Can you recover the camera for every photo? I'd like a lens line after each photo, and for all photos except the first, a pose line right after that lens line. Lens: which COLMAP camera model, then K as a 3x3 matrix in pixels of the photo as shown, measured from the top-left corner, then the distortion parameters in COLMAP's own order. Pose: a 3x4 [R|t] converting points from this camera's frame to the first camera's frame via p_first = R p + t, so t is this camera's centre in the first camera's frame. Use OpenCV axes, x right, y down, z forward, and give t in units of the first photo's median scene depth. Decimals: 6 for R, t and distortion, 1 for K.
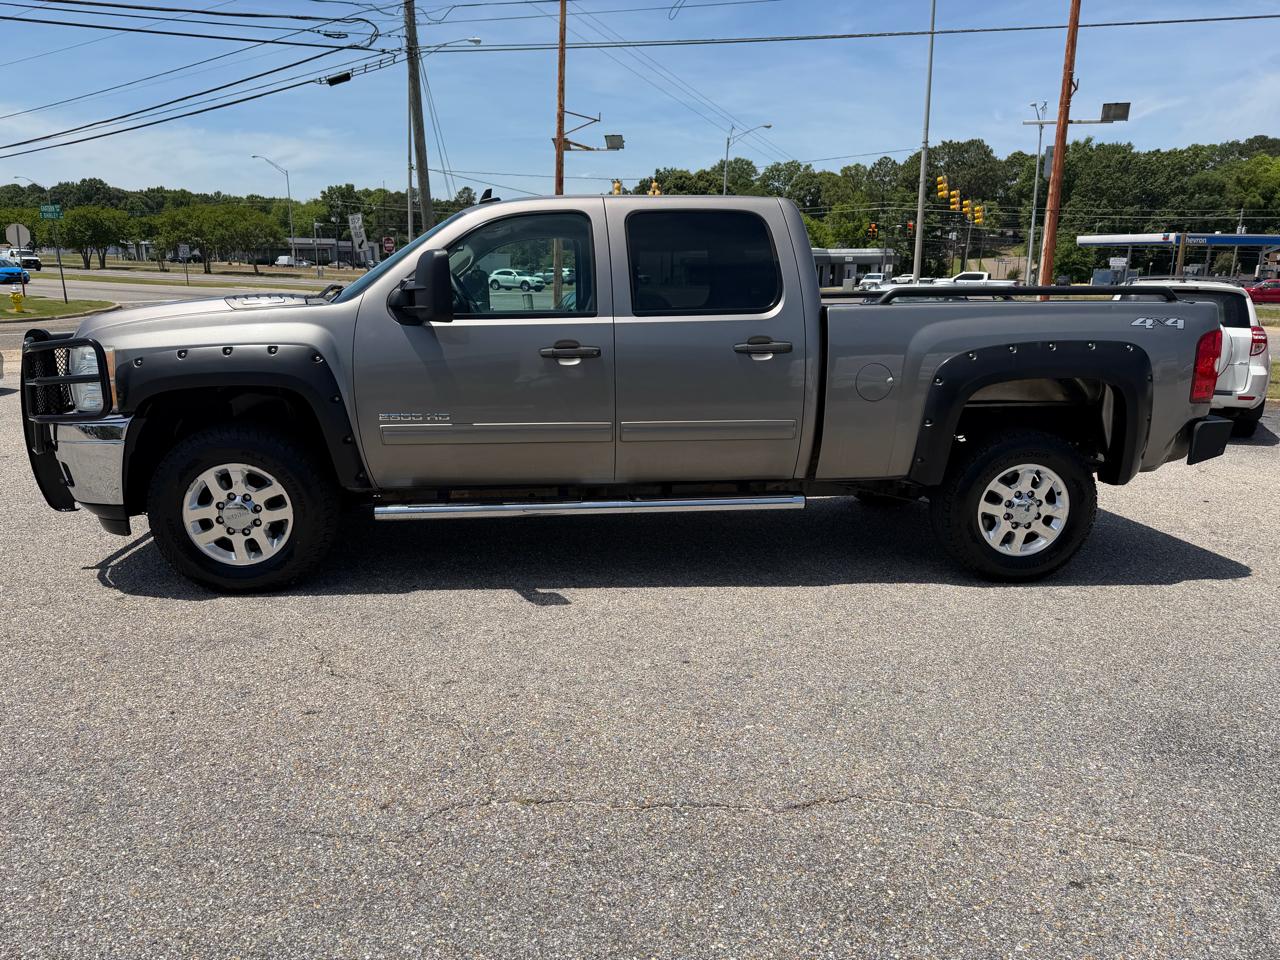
lens RADIAL K [[903.4, 0, 636.0], [0, 903.4, 481.1], [0, 0, 1]] dist [0.022135, -0.028179]
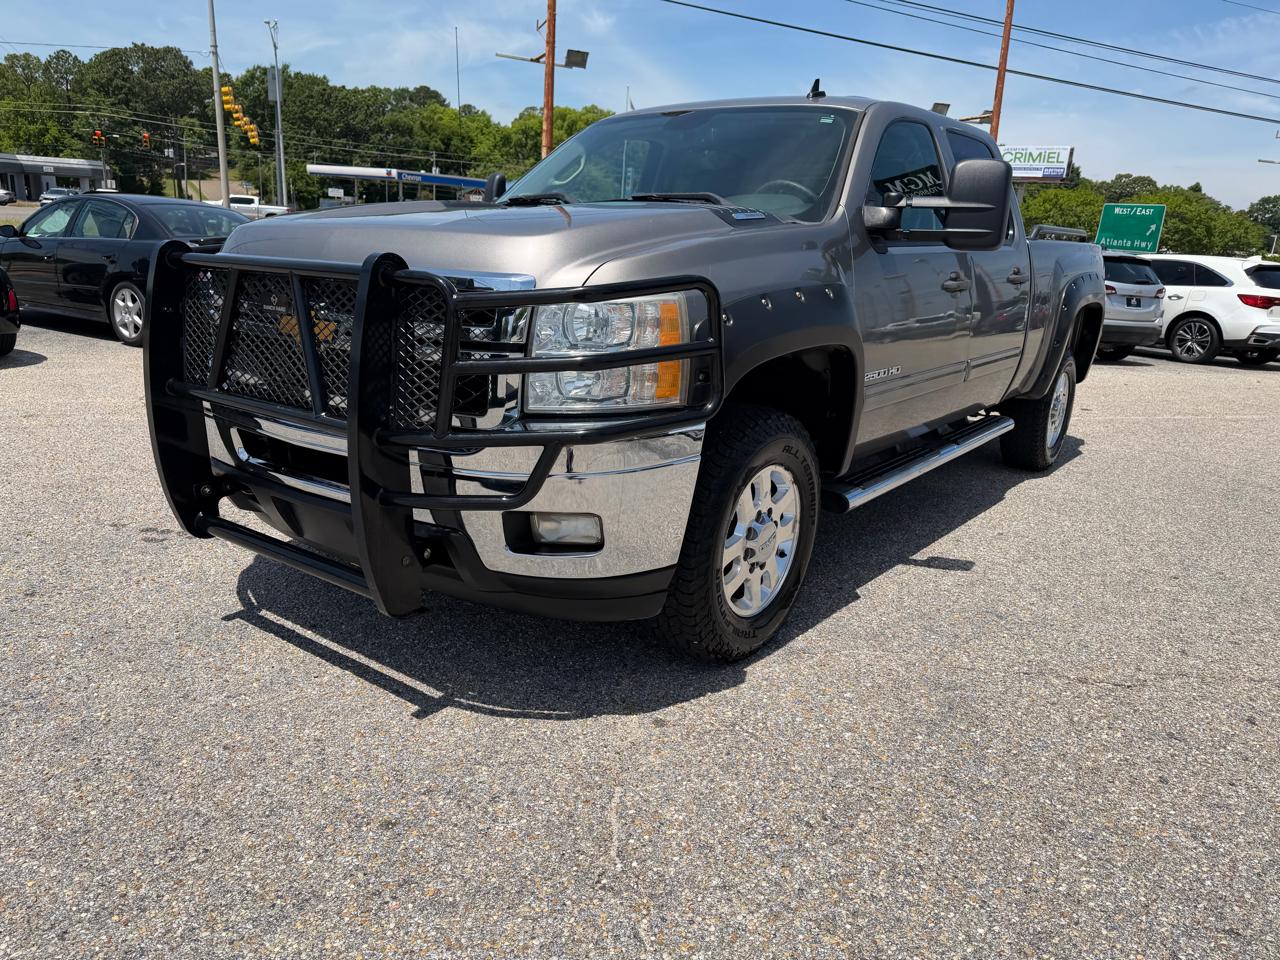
lens RADIAL K [[903.4, 0, 636.0], [0, 903.4, 482.3], [0, 0, 1]] dist [0.022135, -0.028179]
pose [[0.686483, -0.165592, 0.708040, -0.190797], [0.109957, 0.986167, 0.124030, -0.019385], [-0.718784, -0.007290, 0.695195, 0.119794]]
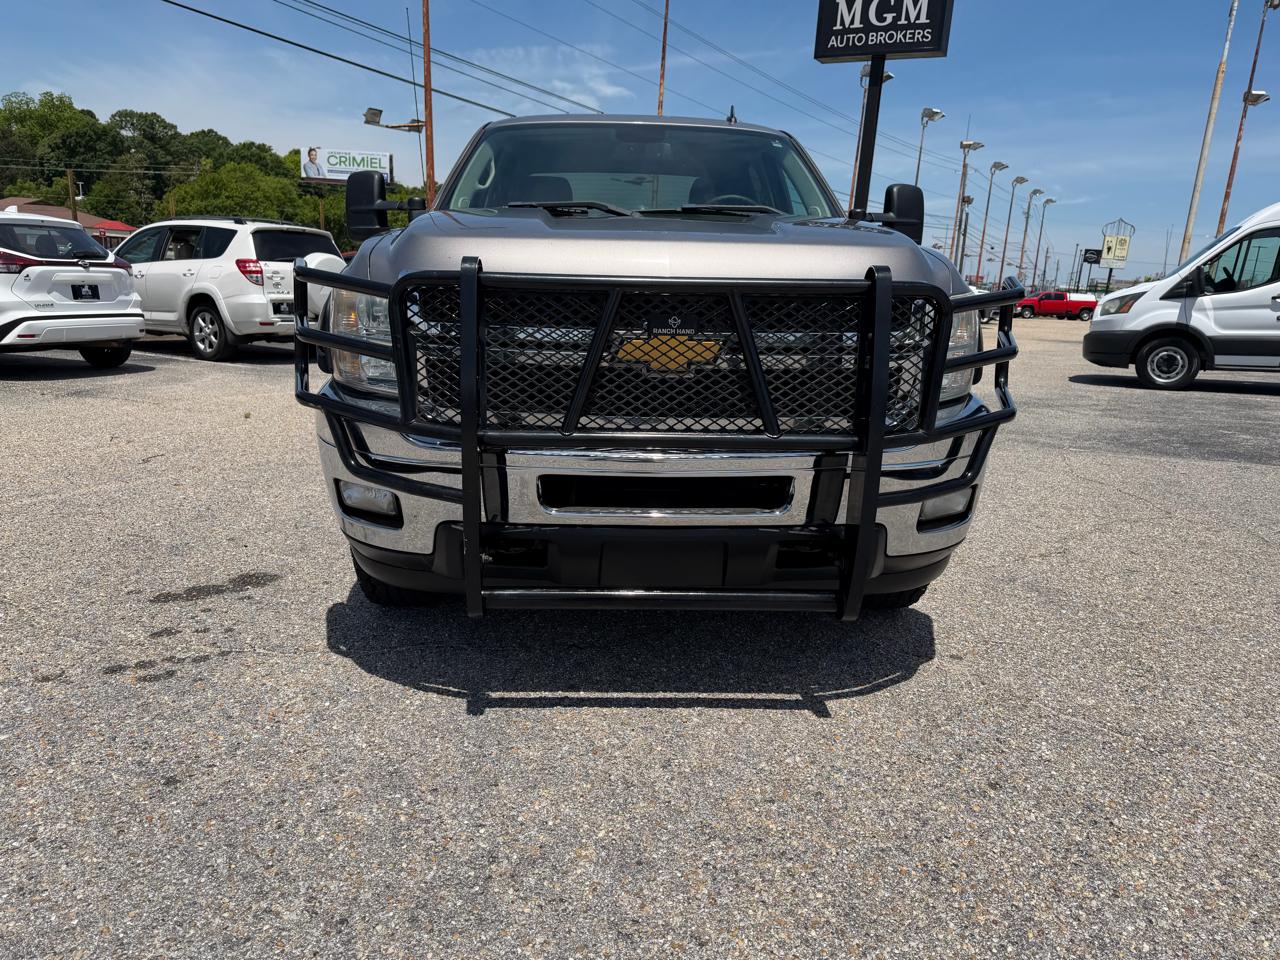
lens RADIAL K [[903.4, 0, 634.3], [0, 903.4, 477.4], [0, 0, 1]] dist [0.022135, -0.028179]
pose [[0.066408, -0.231100, 0.970661, -0.242098], [0.173754, 0.960624, 0.216822, -0.038561], [-0.982547, 0.154257, 0.103948, 0.226730]]
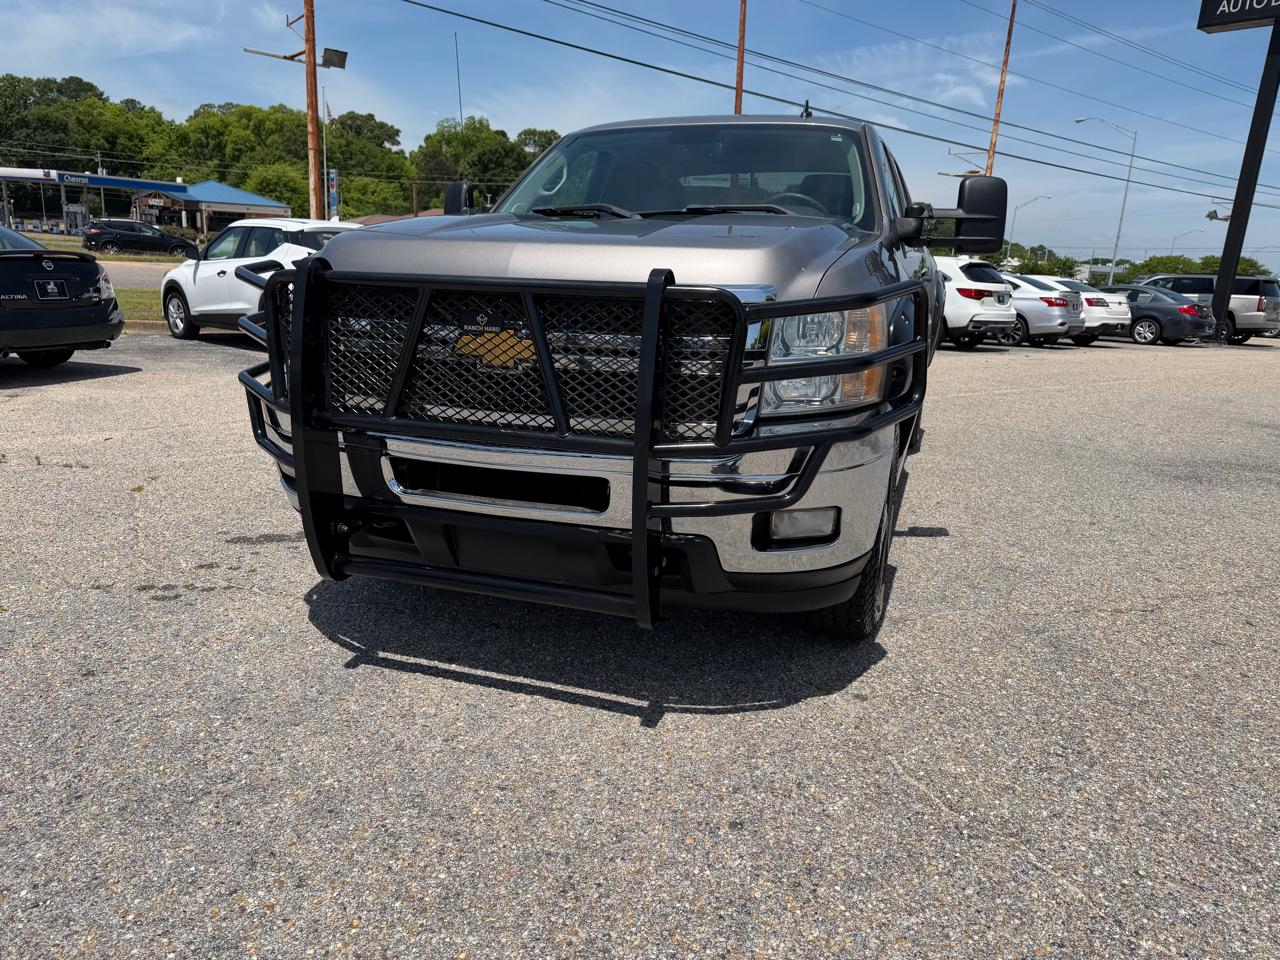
lens RADIAL K [[903.4, 0, 635.5], [0, 903.4, 480.5], [0, 0, 1]] dist [0.022135, -0.028179]
pose [[0.432131, -0.210268, 0.876955, -0.228606], [0.156556, 0.975164, 0.156671, -0.027846], [-0.888117, 0.069590, 0.454318, 0.166351]]
